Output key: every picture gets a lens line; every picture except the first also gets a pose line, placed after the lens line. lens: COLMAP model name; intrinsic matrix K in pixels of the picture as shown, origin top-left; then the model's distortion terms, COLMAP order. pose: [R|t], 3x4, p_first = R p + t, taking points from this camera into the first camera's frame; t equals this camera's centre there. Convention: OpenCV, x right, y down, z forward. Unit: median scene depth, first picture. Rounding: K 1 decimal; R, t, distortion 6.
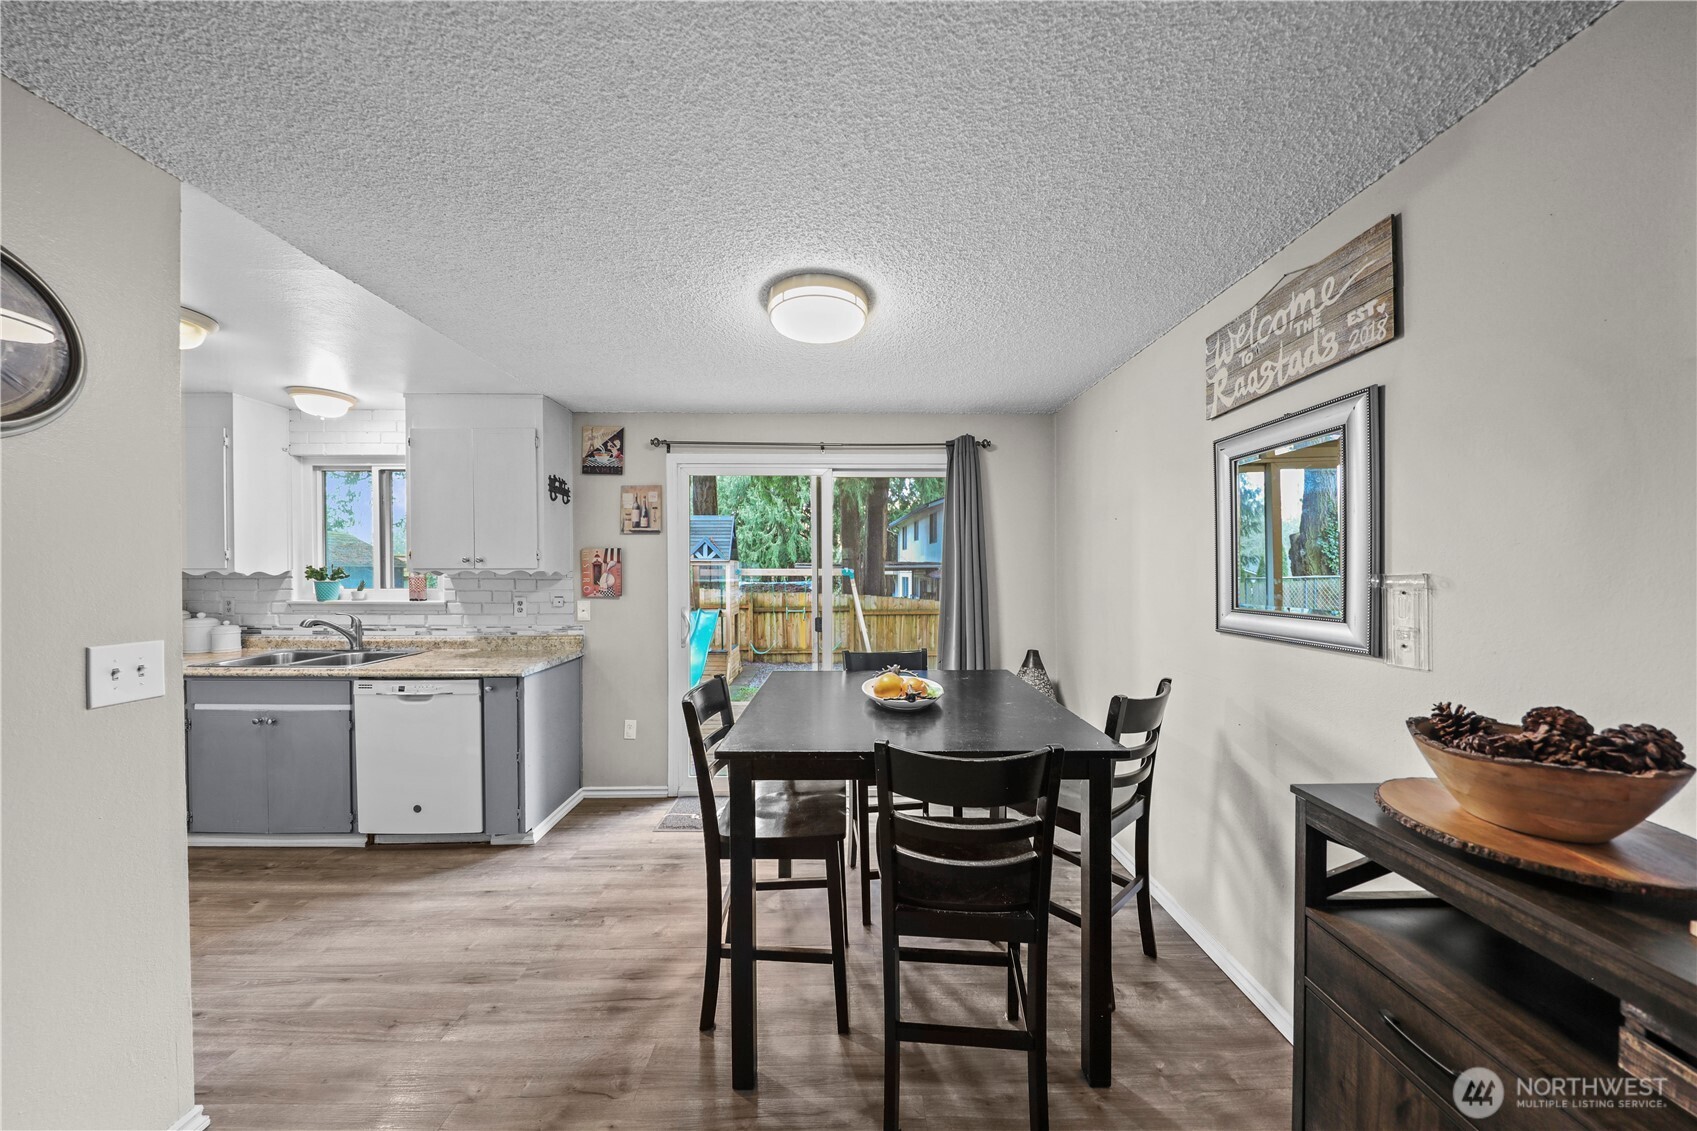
lens RADIAL K [[544.6, 0, 846.1], [0, 544.6, 568.3], [0, 0, 1]] dist [-0.006729, -0.000247]
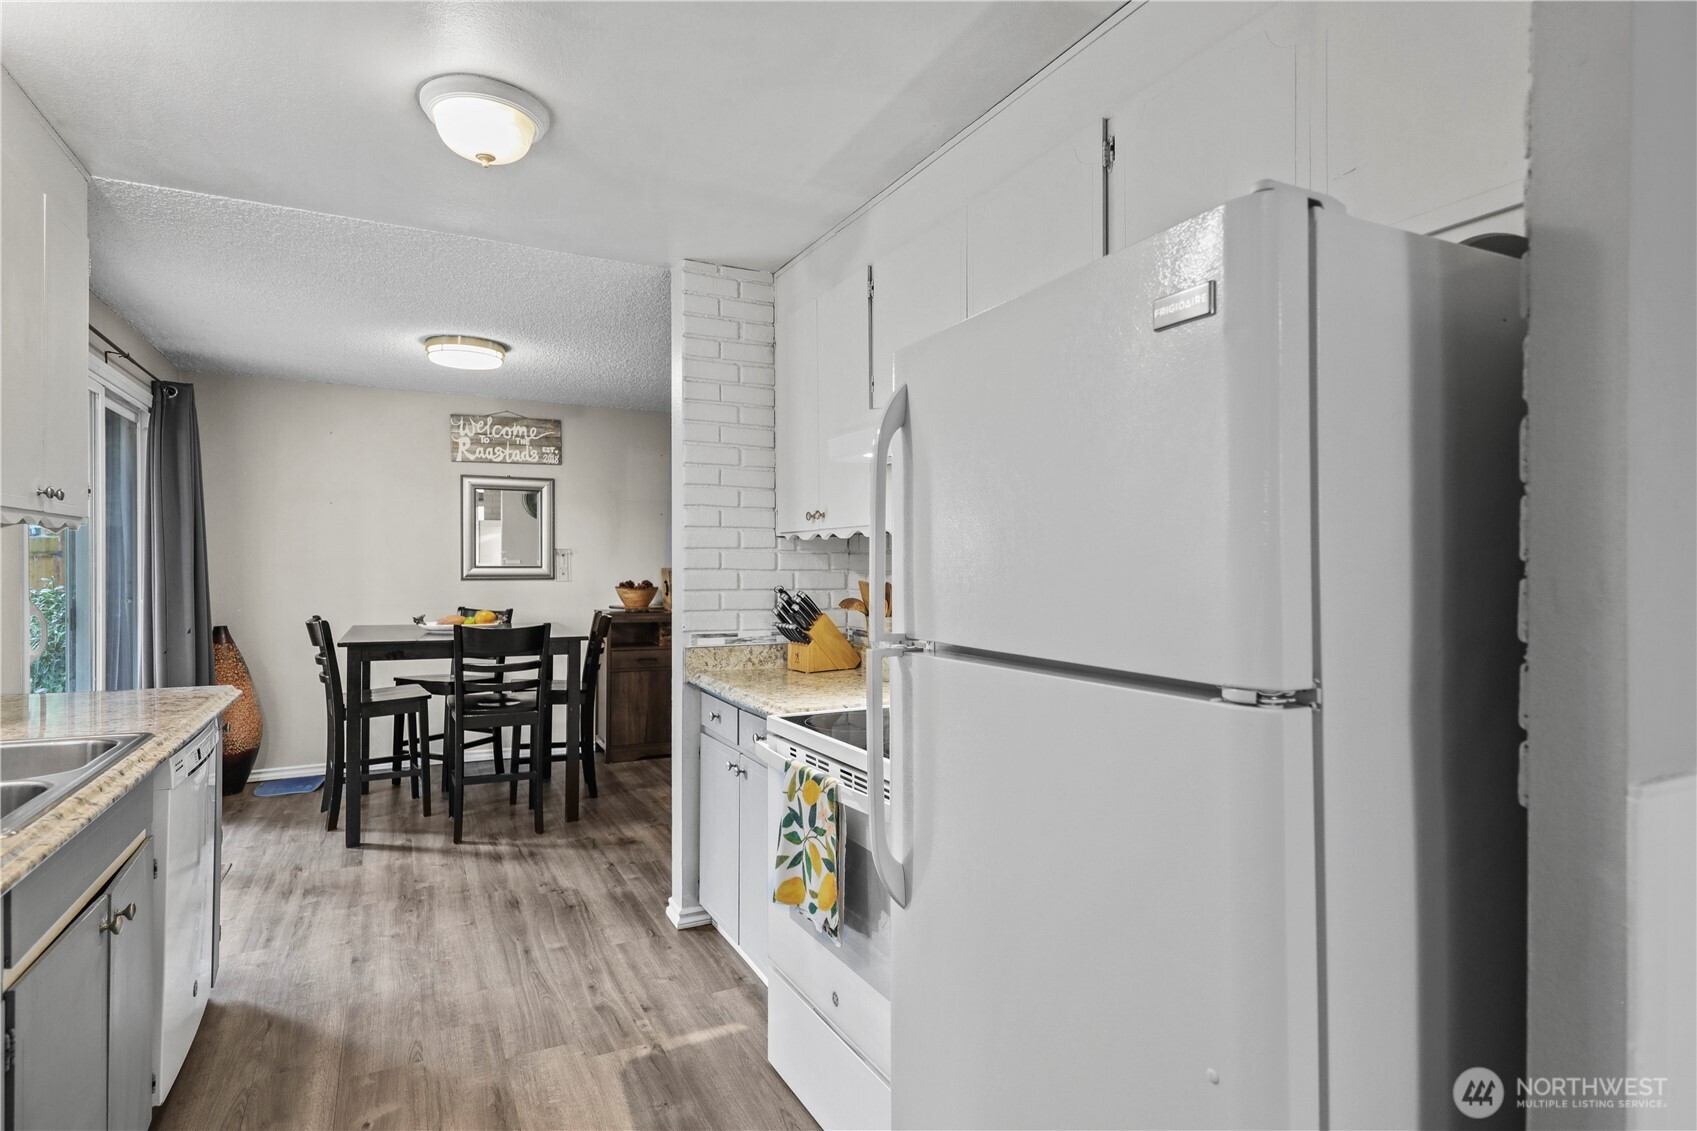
lens RADIAL K [[880.0, 0, 844.6], [0, 880.0, 557.6], [0, 0, 1]] dist [0.003358, -0.001336]
pose [[-0.442802, 0.008741, 0.896577, -2.638575], [-0.003595, 0.999927, -0.011524, 0.071540], [-0.896612, -0.008326, -0.442738, 1.207672]]
